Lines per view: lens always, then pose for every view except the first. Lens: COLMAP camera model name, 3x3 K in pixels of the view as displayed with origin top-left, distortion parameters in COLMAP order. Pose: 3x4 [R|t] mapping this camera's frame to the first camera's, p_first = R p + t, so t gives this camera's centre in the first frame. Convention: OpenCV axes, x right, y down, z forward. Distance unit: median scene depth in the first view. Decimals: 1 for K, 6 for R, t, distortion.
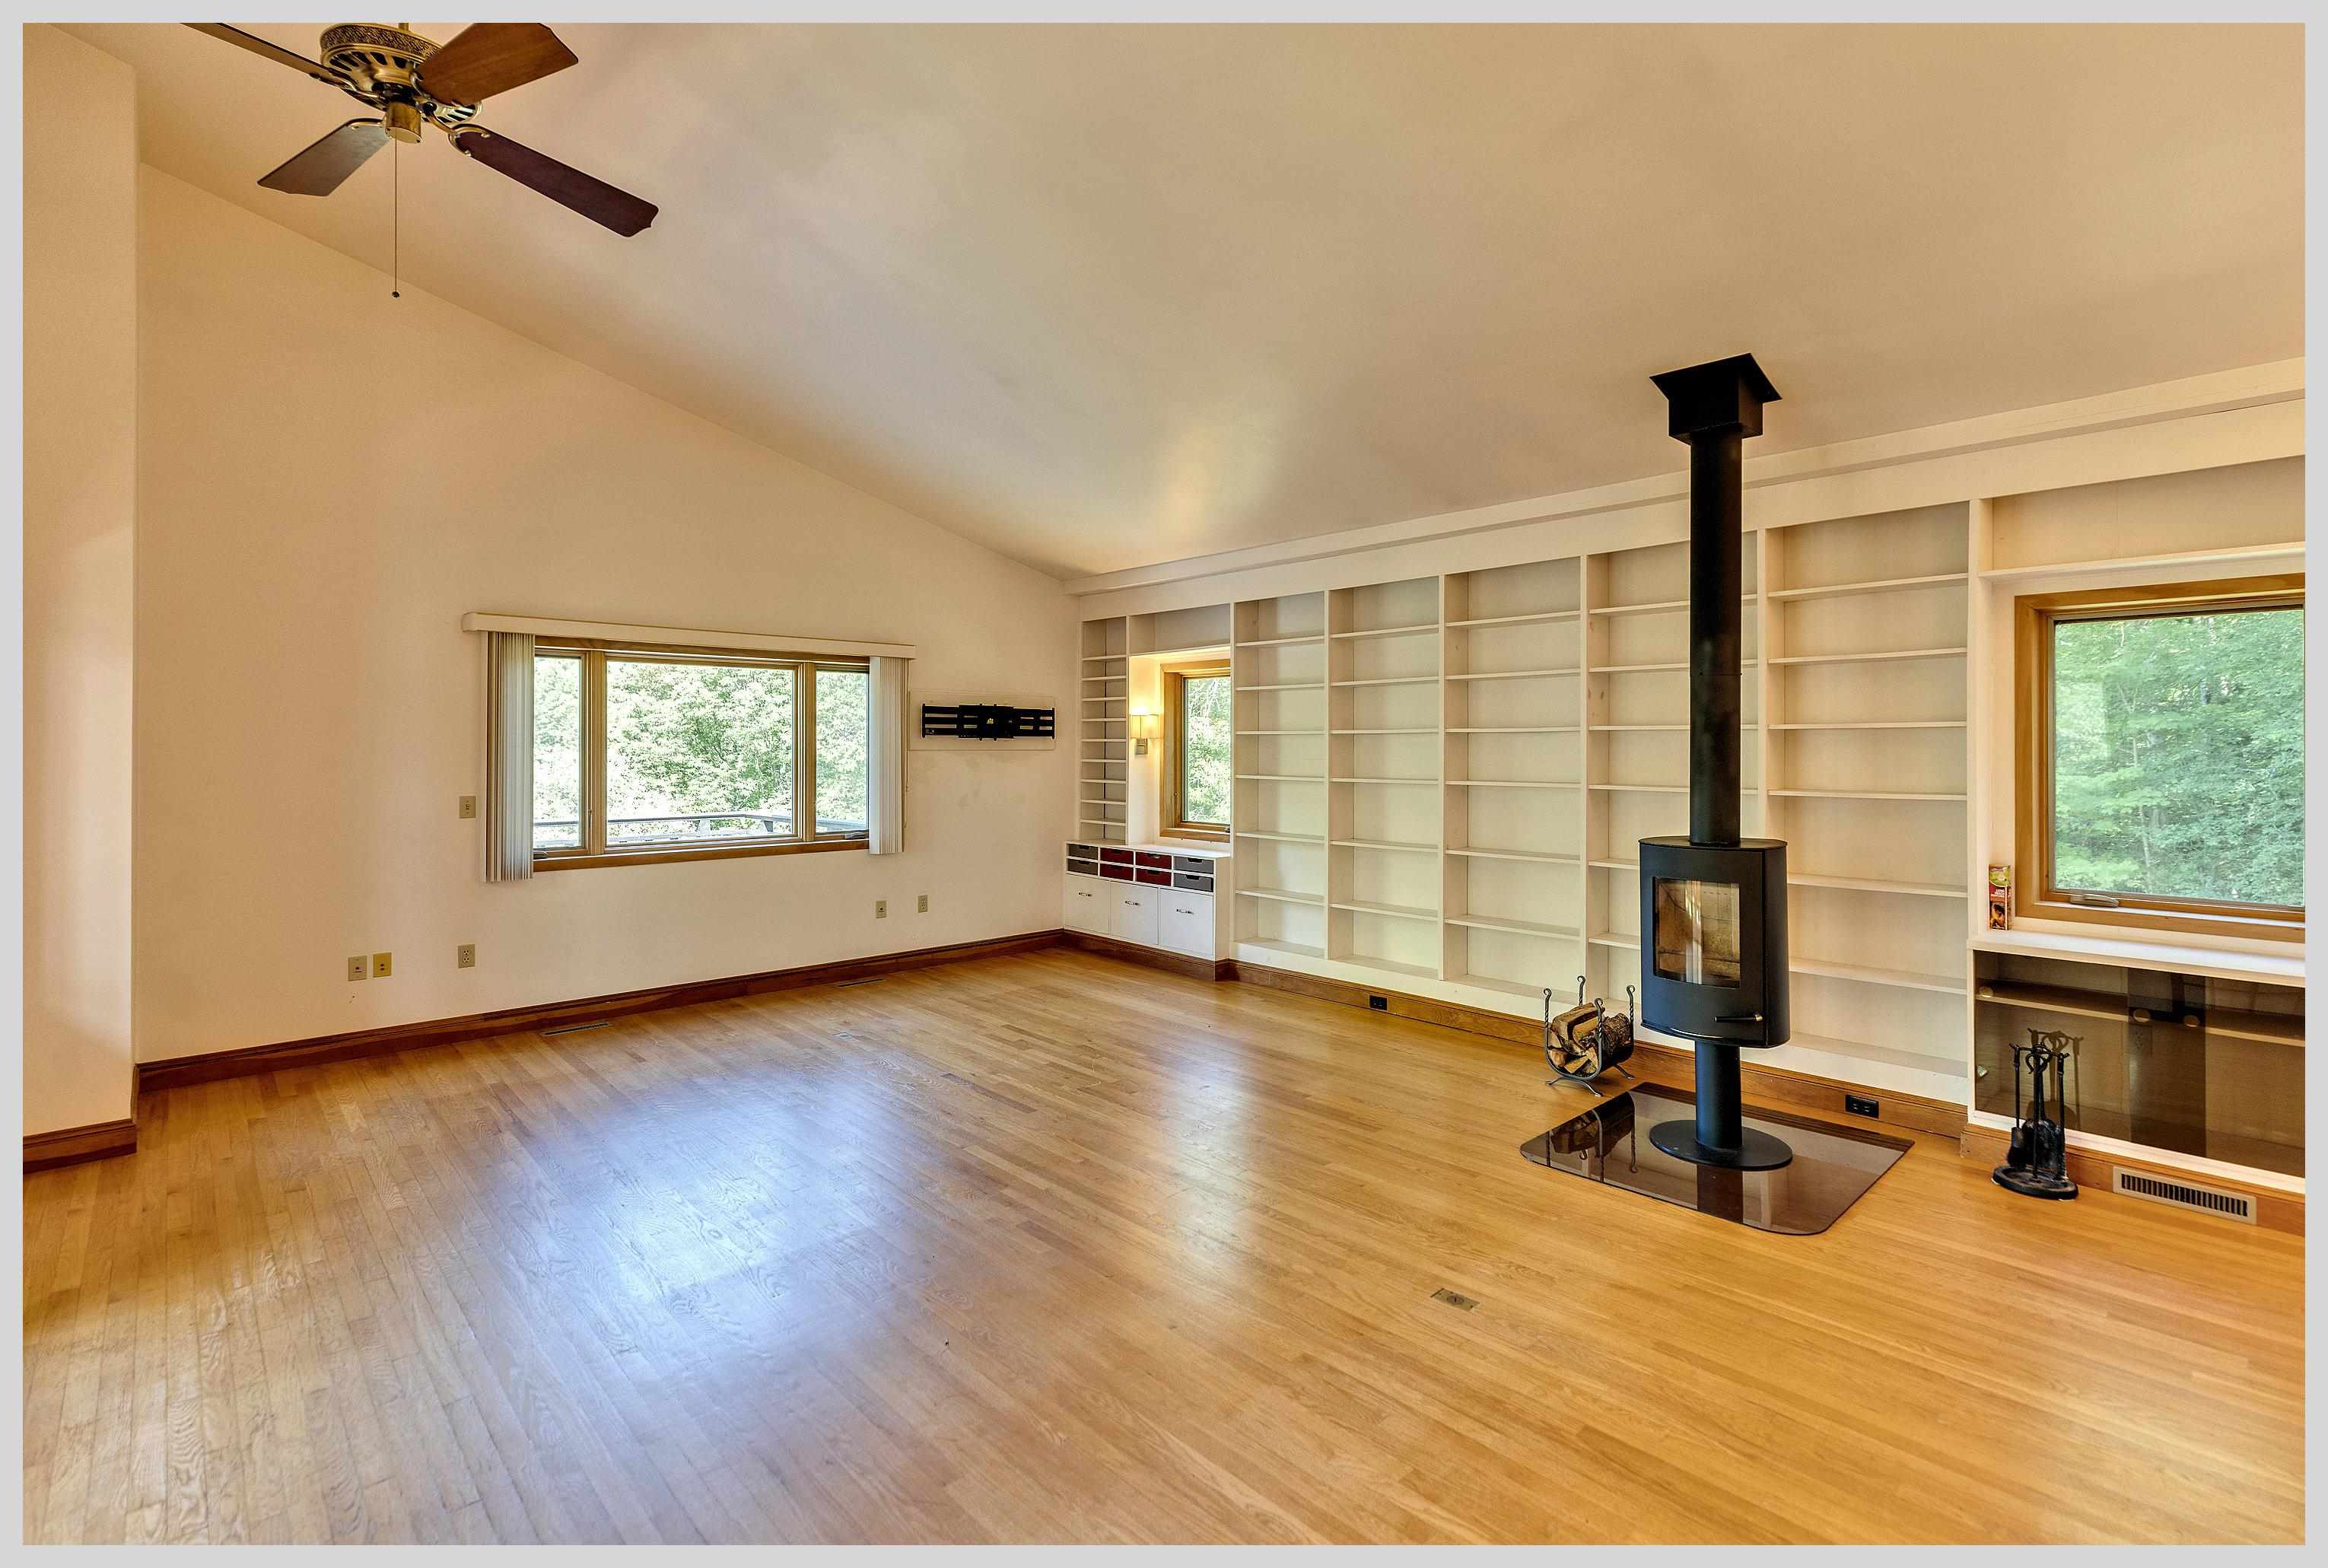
lens RADIAL K [[1035.7, 0, 1153.6], [0, 1035.7, 715.4], [0, 0, 1]] dist [0.003849, -0.000278]
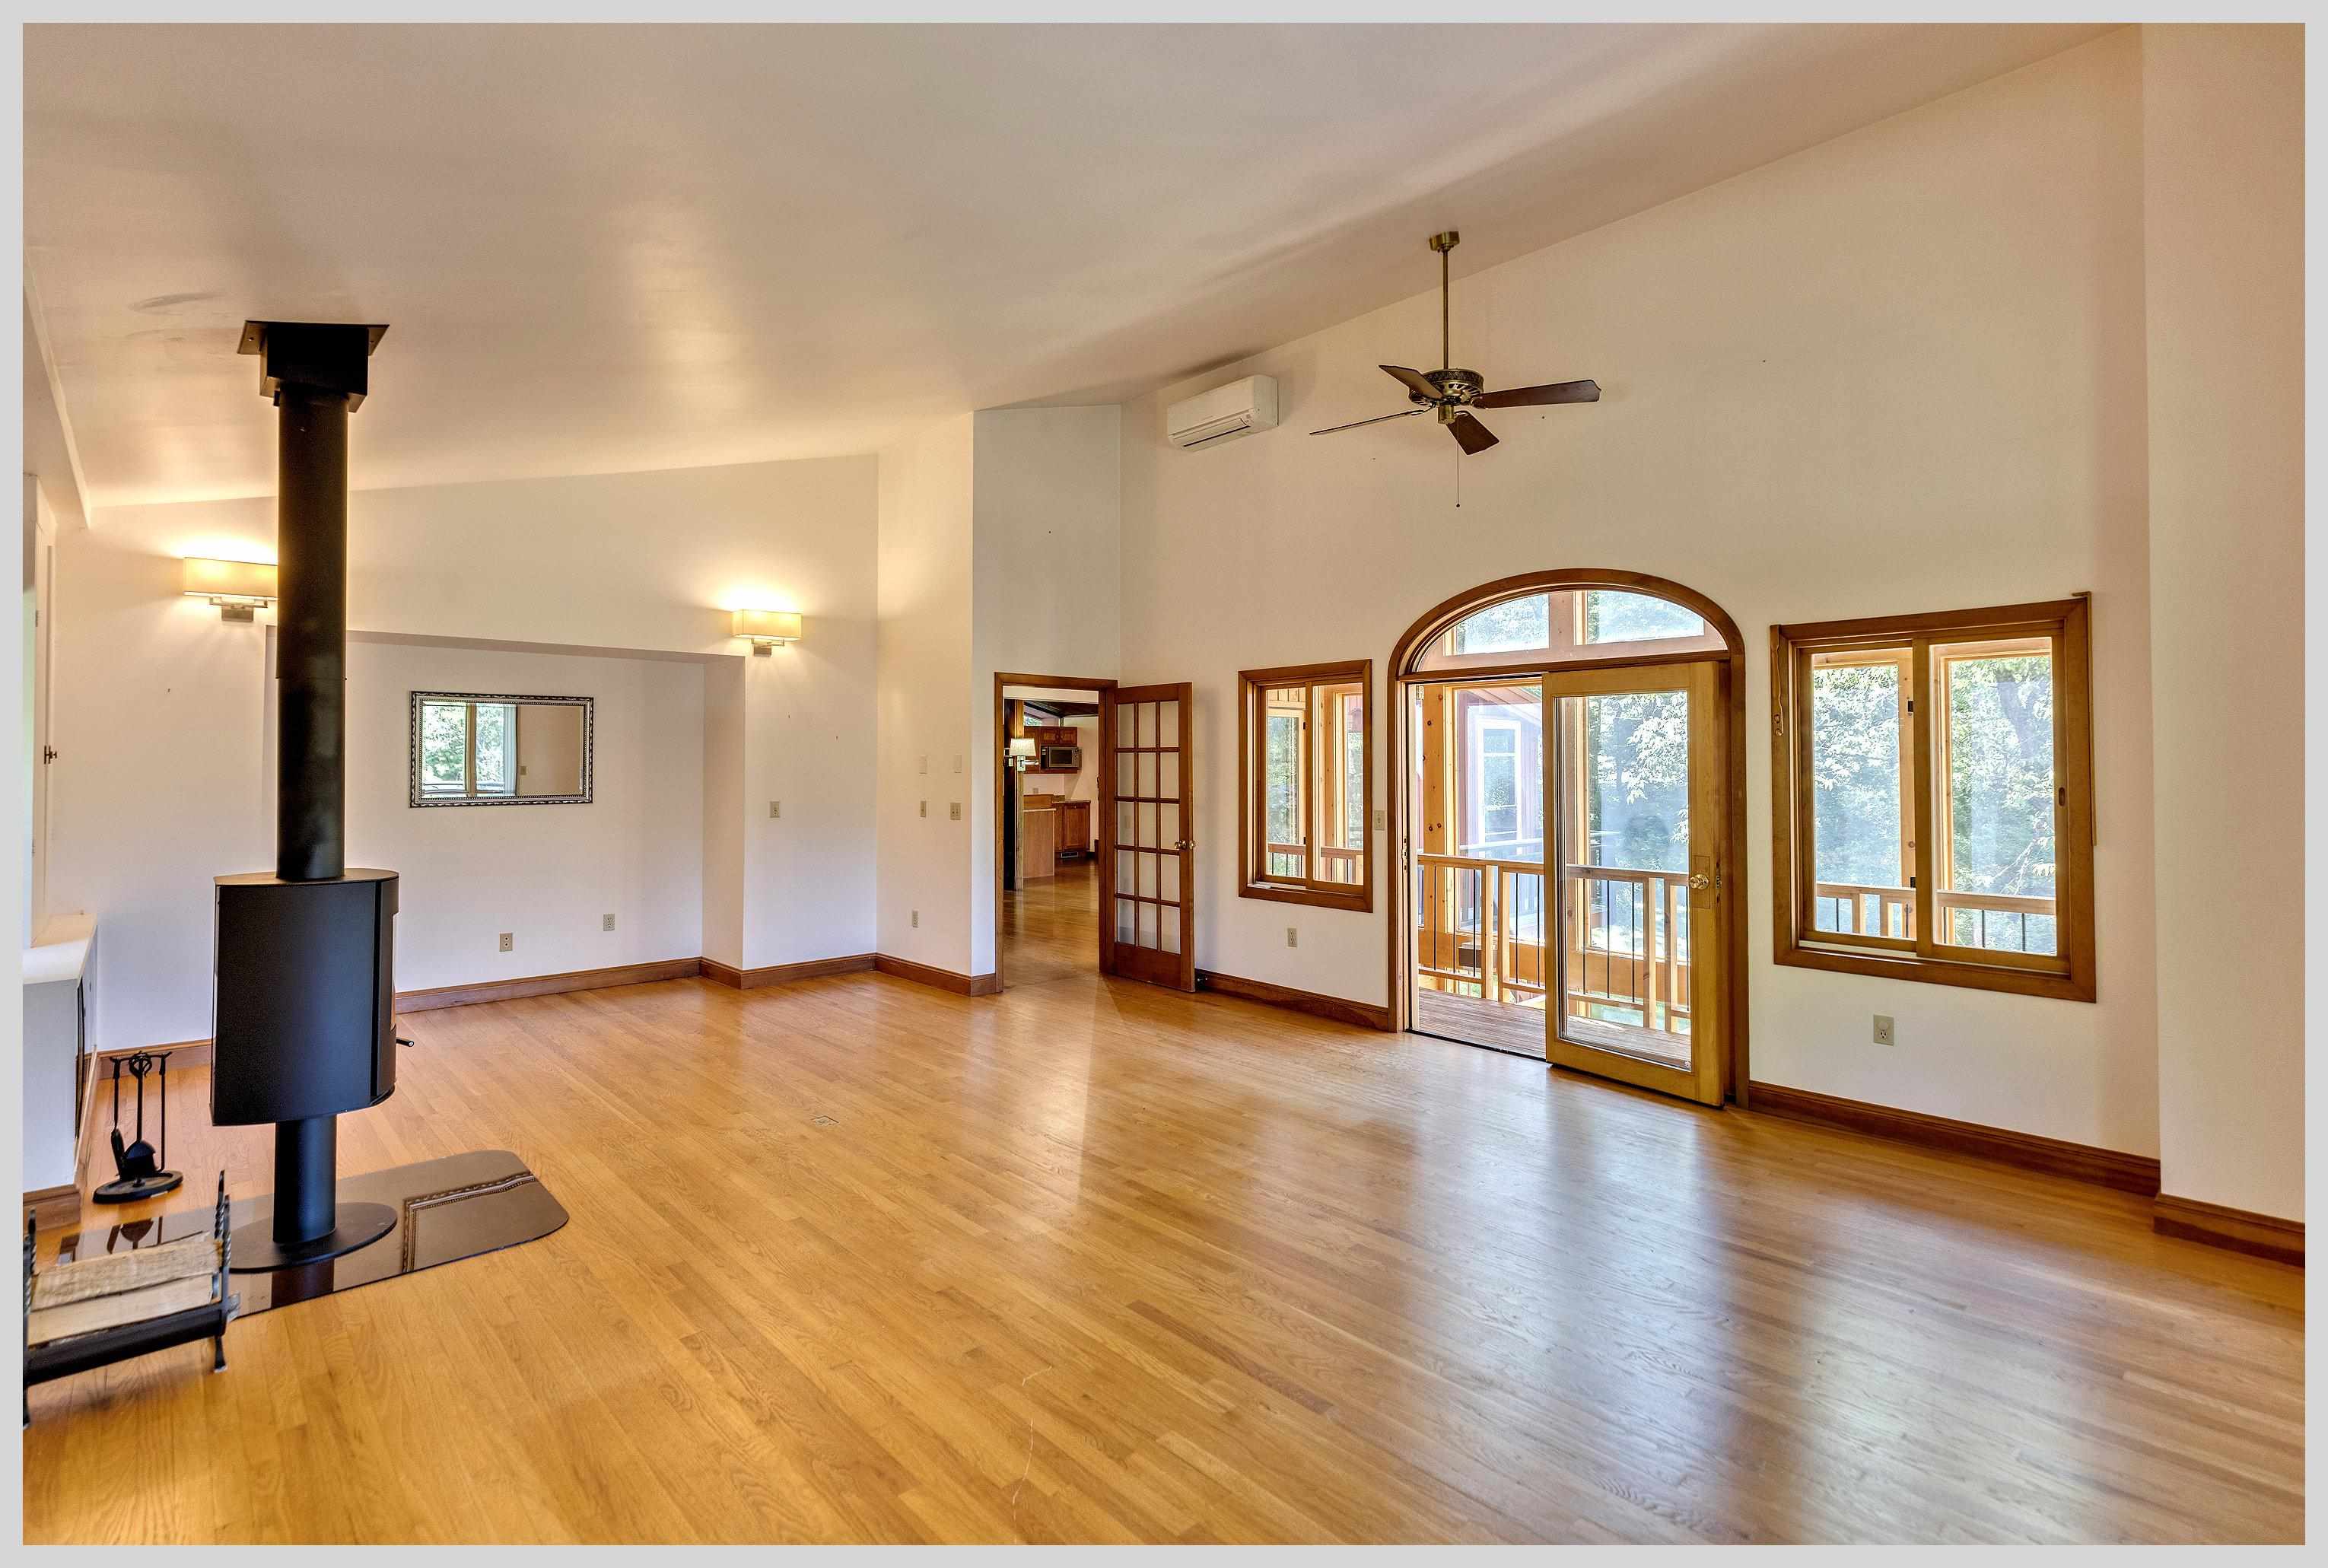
lens RADIAL K [[1035.7, 0, 1153.6], [0, 1035.7, 715.4], [0, 0, 1]] dist [0.003849, -0.000278]
pose [[-0.999899, 0.014246, 0.000172, -0.139875], [0.014208, 0.997968, -0.062111, 0.045456], [-0.001057, -0.062103, -0.998069, 1.752407]]
